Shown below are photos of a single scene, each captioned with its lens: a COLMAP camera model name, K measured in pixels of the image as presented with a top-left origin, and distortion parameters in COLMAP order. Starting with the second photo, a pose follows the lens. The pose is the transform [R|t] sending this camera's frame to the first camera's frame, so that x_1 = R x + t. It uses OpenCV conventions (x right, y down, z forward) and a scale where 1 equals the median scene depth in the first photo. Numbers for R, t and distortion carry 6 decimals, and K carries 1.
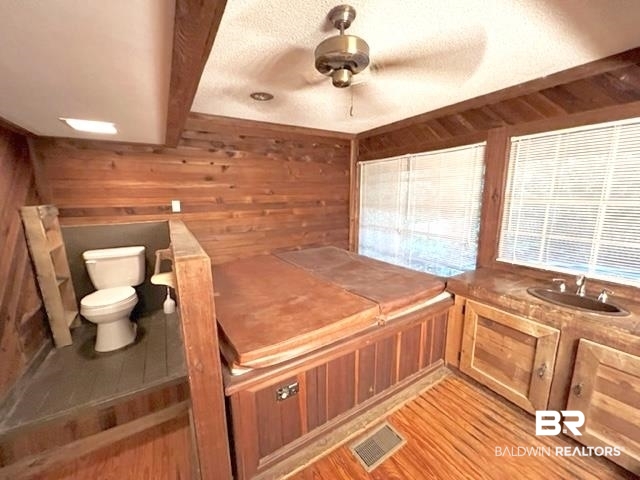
lens RADIAL K [[254.4, 0, 320.3], [0, 254.4, 239.9], [0, 0, 1]] dist [-0.000274, -0.000209]
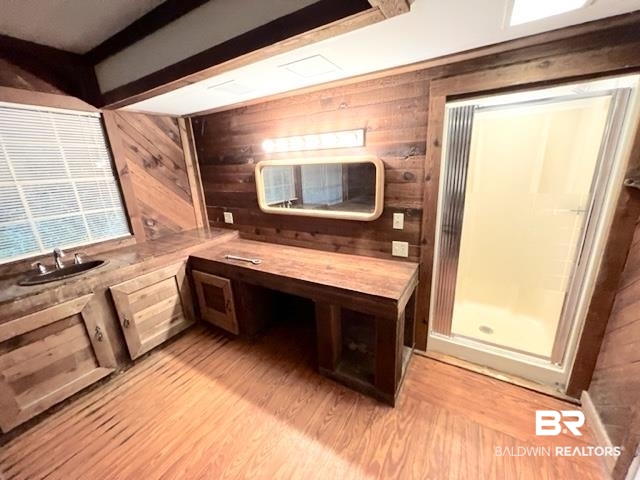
lens RADIAL K [[254.4, 0, 320.2], [0, 254.4, 238.5], [0, 0, 1]] dist [-0.000274, -0.000209]
pose [[-0.460736, -0.218209, 0.860295, -0.412514], [0.206423, 0.916379, 0.342986, -0.041735], [-0.863199, 0.335611, -0.377165, 0.434110]]
